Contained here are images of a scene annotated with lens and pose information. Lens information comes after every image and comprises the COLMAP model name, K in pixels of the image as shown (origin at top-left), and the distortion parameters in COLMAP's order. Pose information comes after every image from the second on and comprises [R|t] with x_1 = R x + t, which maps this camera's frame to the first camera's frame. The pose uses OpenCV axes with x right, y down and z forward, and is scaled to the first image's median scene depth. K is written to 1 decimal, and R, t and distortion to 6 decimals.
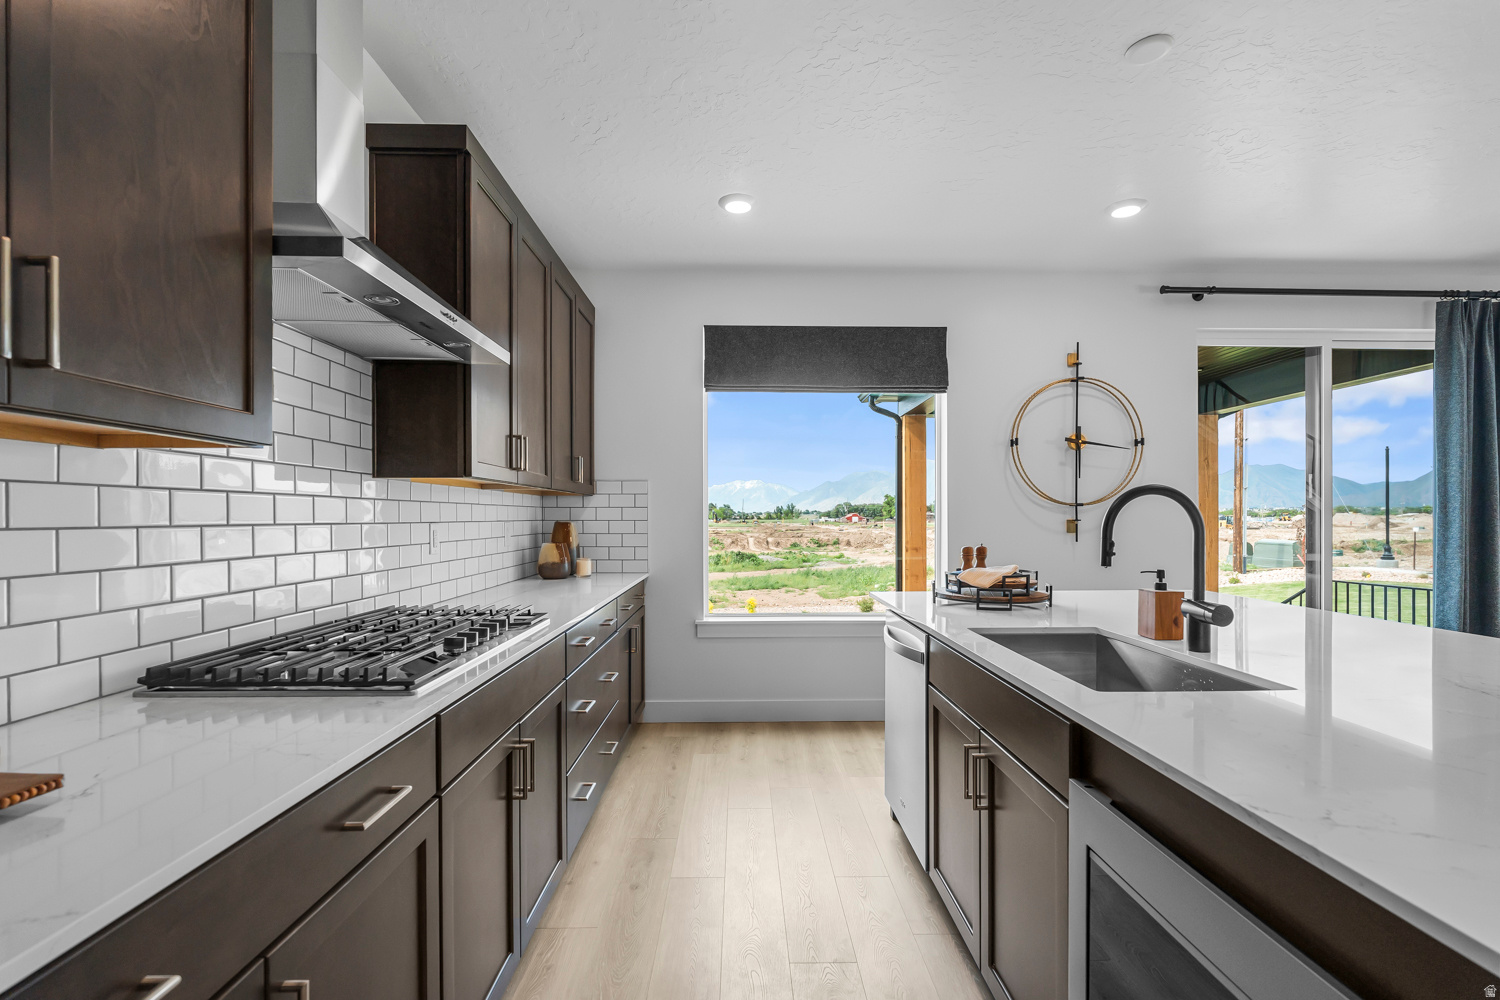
lens RADIAL K [[663.2, 0, 755.4], [0, 663.2, 518.9], [0, 0, 1]] dist [-0.007540, 0.001346]
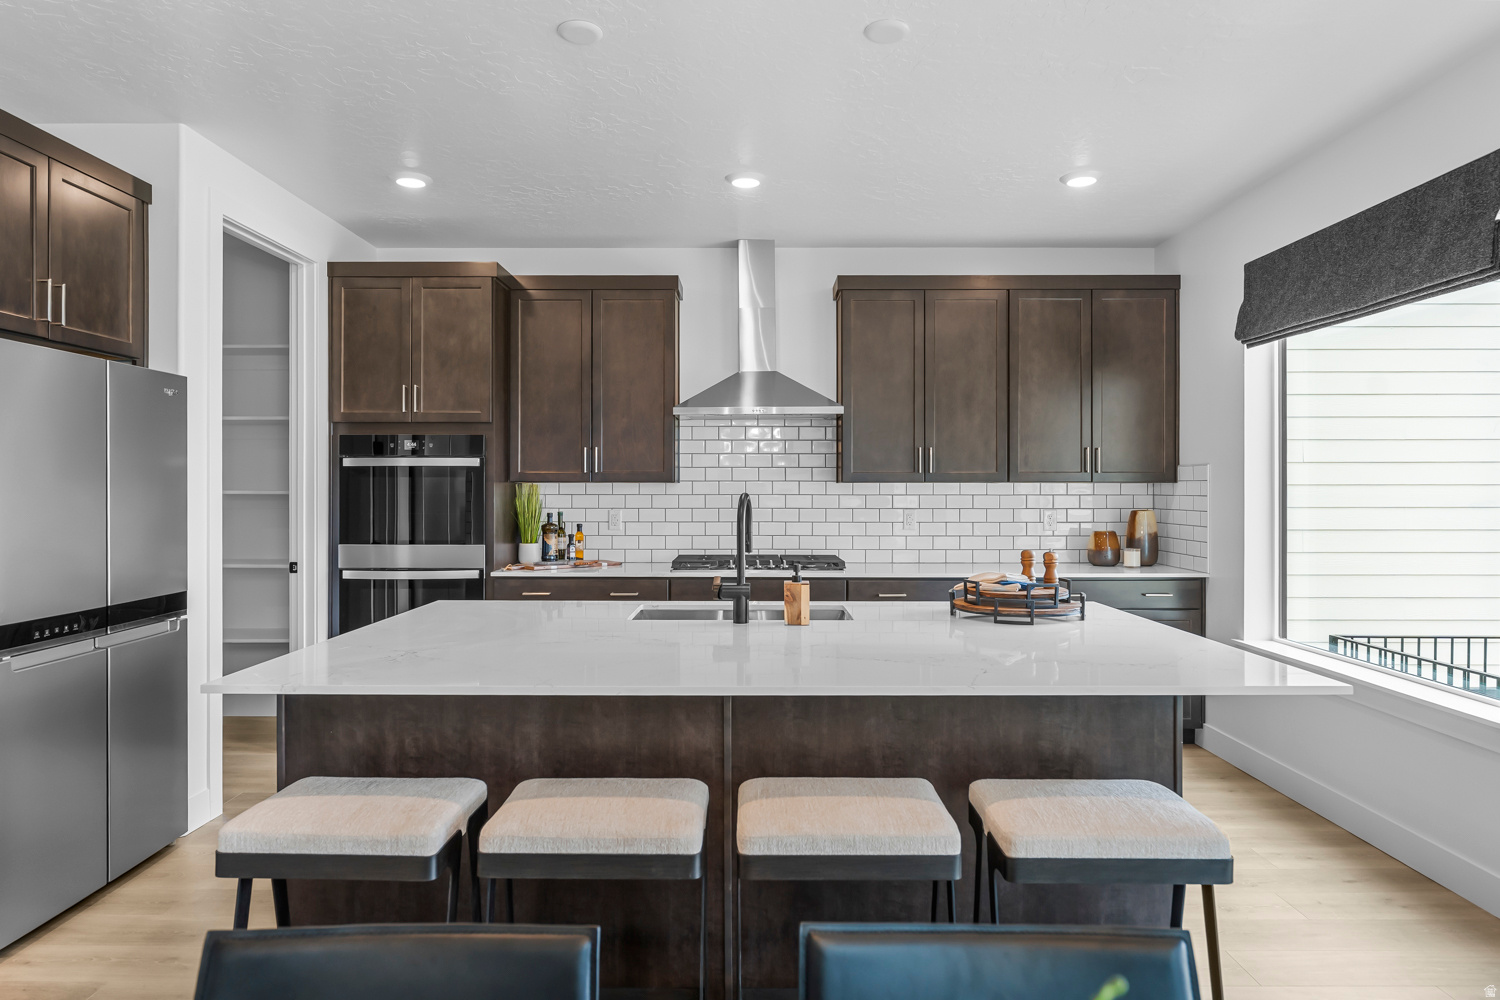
lens RADIAL K [[909.7, 0, 747.5], [0, 909.7, 490.2], [0, 0, 1]] dist [-0.003327, 0.001008]
pose [[-0.027972, 0.001705, -0.999607, 1.043786], [-0.003536, 0.999992, 0.001805, -0.025455], [0.999602, 0.003585, -0.027965, 0.456907]]
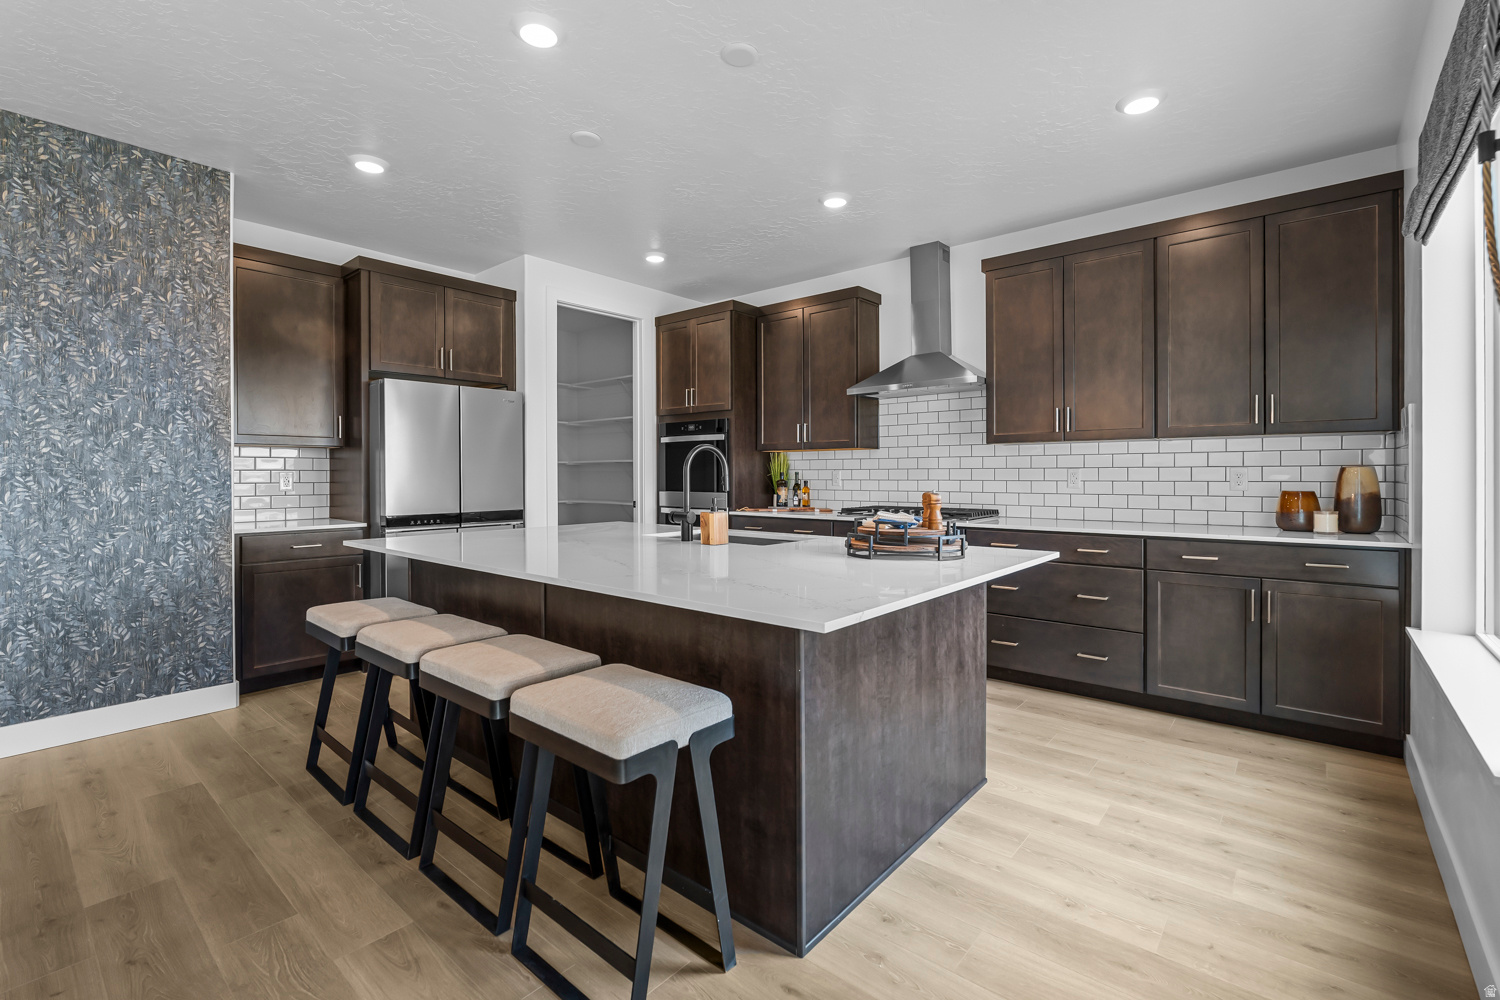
lens RADIAL K [[663.2, 0, 749.8], [0, 663.2, 479.4], [0, 0, 1]] dist [-0.007540, 0.001346]
pose [[-0.665299, 0.008560, -0.746528, 0.789380], [0.001397, 0.999947, 0.010221, 0.010427], [0.746576, 0.005757, -0.665275, 0.971281]]
